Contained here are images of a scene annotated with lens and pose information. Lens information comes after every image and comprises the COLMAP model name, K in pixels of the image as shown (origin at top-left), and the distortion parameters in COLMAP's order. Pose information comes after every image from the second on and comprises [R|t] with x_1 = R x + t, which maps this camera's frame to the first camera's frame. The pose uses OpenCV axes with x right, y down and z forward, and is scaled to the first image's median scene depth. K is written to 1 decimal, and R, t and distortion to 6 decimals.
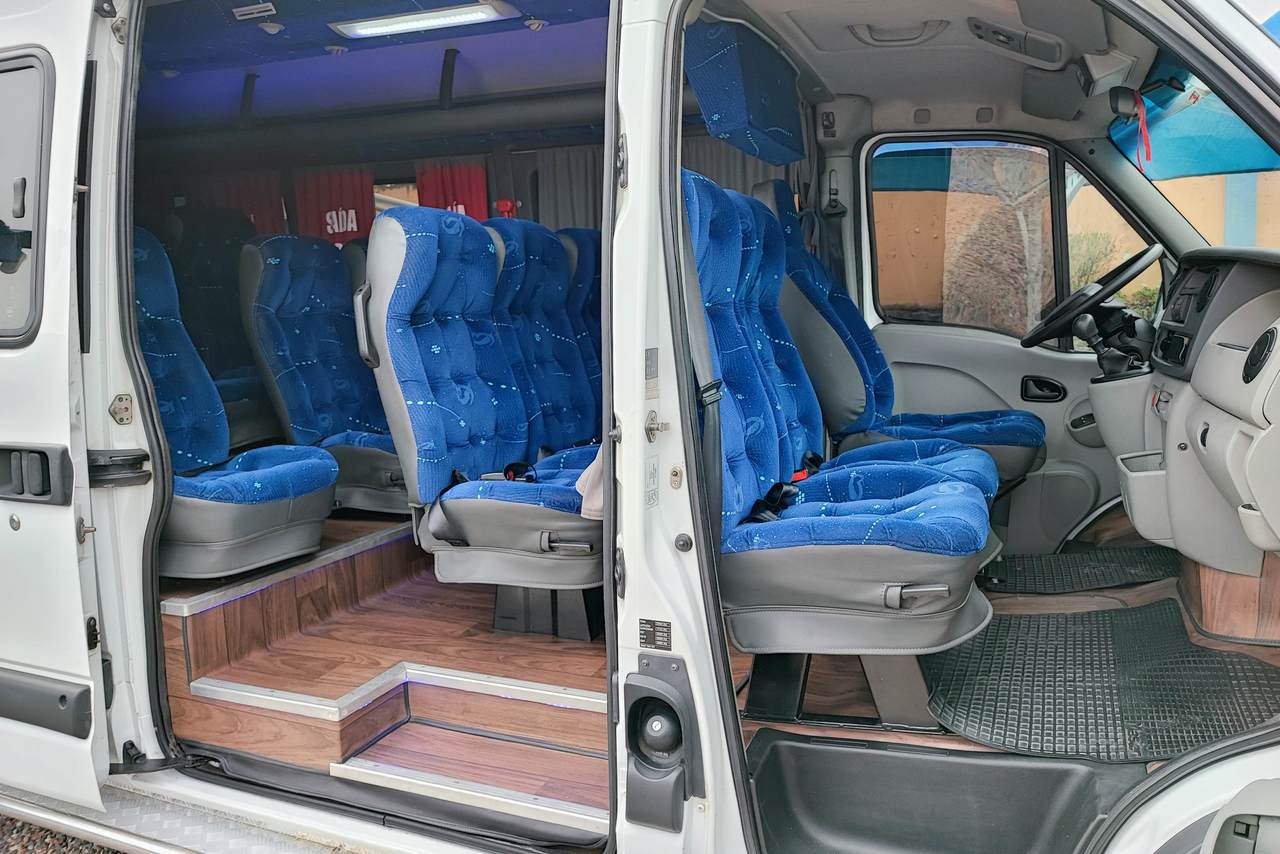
lens RADIAL K [[914.7, 0, 640.0], [0, 914.7, 427.0], [0, 0, 1]] dist [0.038915, -0.047961]
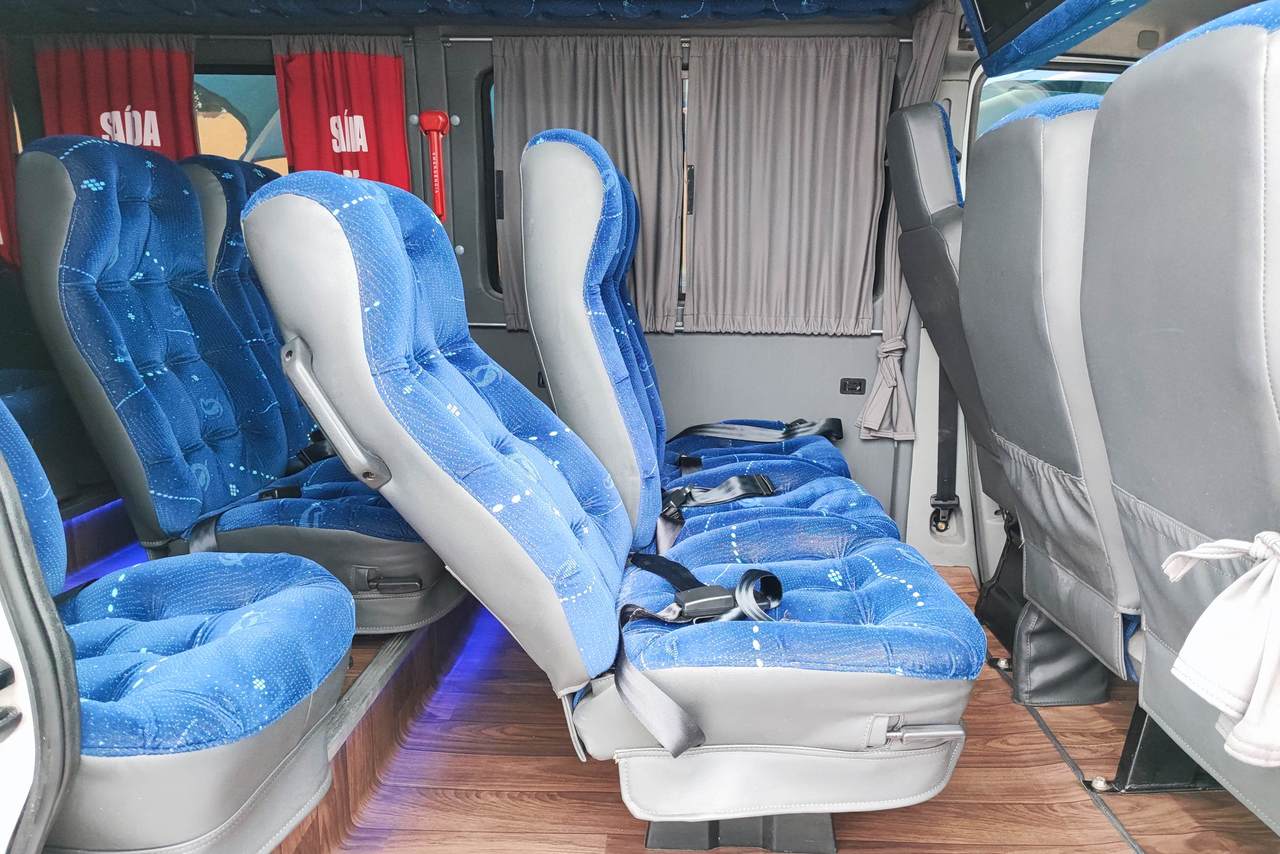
lens RADIAL K [[914.7, 0, 640.0], [0, 914.7, 427.0], [0, 0, 1]] dist [0.038915, -0.047961]
pose [[0.938469, -0.037318, 0.343341, -0.285807], [0.023391, 0.998730, 0.044616, -0.056309], [-0.344570, -0.033840, 0.938151, 0.379777]]
